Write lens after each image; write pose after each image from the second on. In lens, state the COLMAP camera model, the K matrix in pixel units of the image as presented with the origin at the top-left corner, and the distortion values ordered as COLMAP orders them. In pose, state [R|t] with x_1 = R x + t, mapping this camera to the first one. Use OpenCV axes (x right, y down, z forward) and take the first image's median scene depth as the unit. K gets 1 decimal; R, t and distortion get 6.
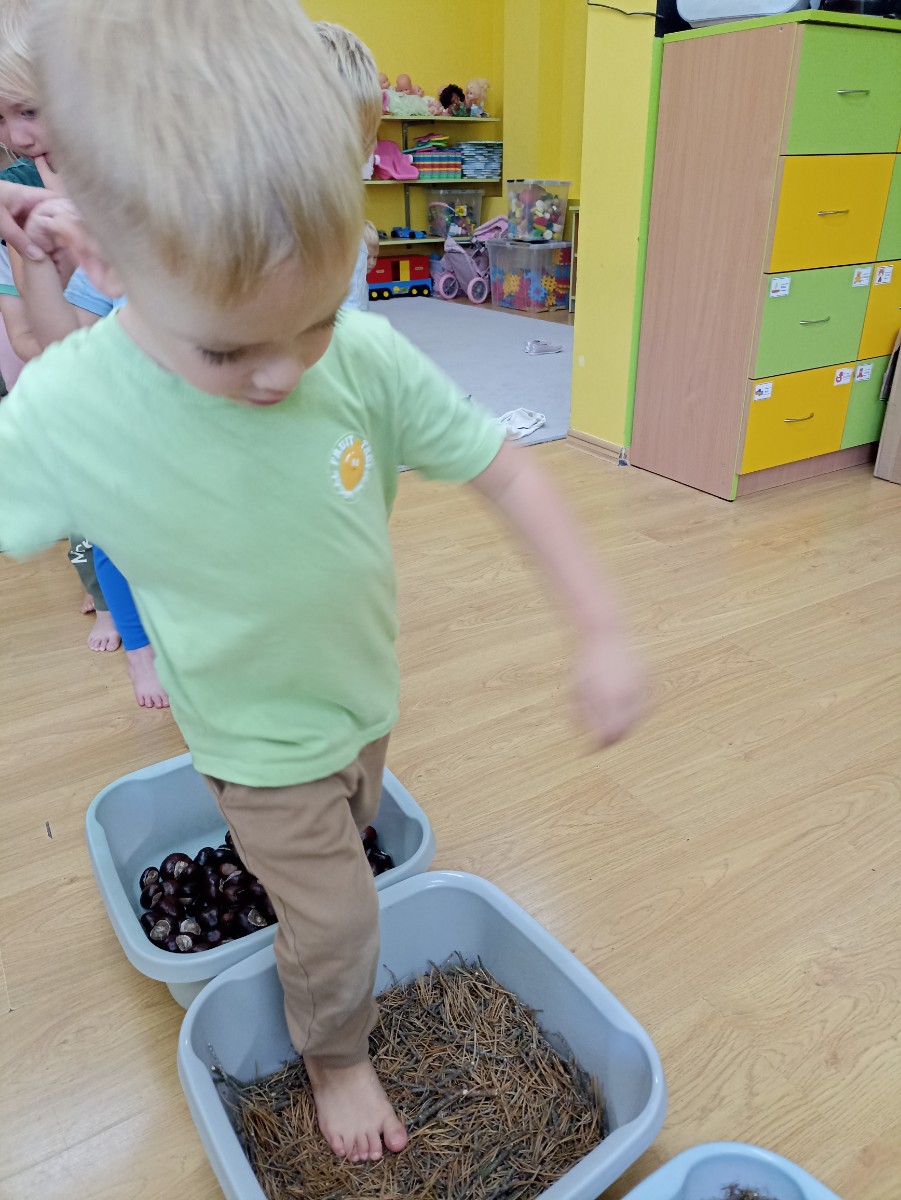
lens RADIAL K [[890.8, 0, 450.5], [0, 890.8, 600.0], [0, 0, 1]] dist [0.022219, -0.007909]
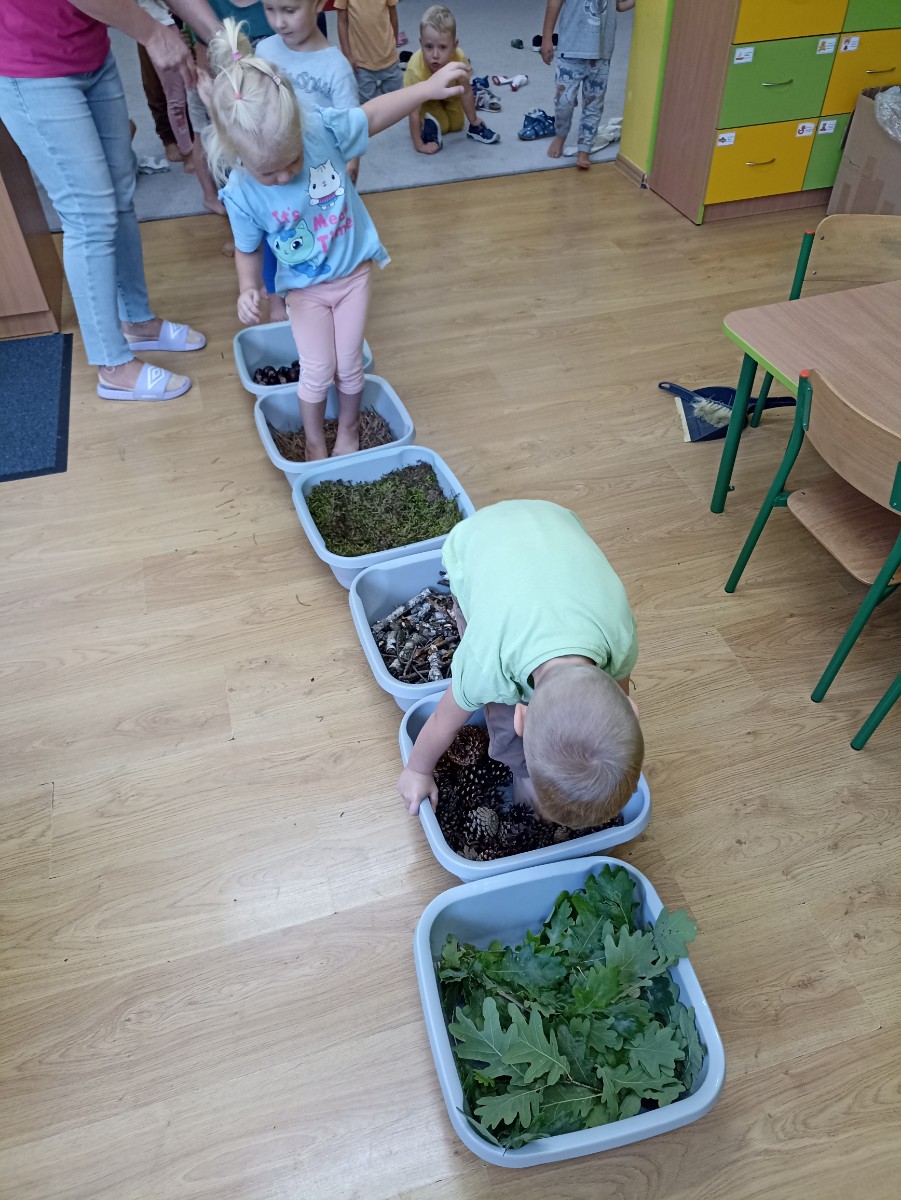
lens RADIAL K [[890.8, 0, 450.5], [0, 890.8, 600.0], [0, 0, 1]] dist [0.022219, -0.007909]
pose [[0.968010, 0.172939, -0.181795, 0.123781], [-0.107199, 0.940128, 0.323523, 0.011087], [0.226860, -0.293685, 0.928592, -0.223044]]
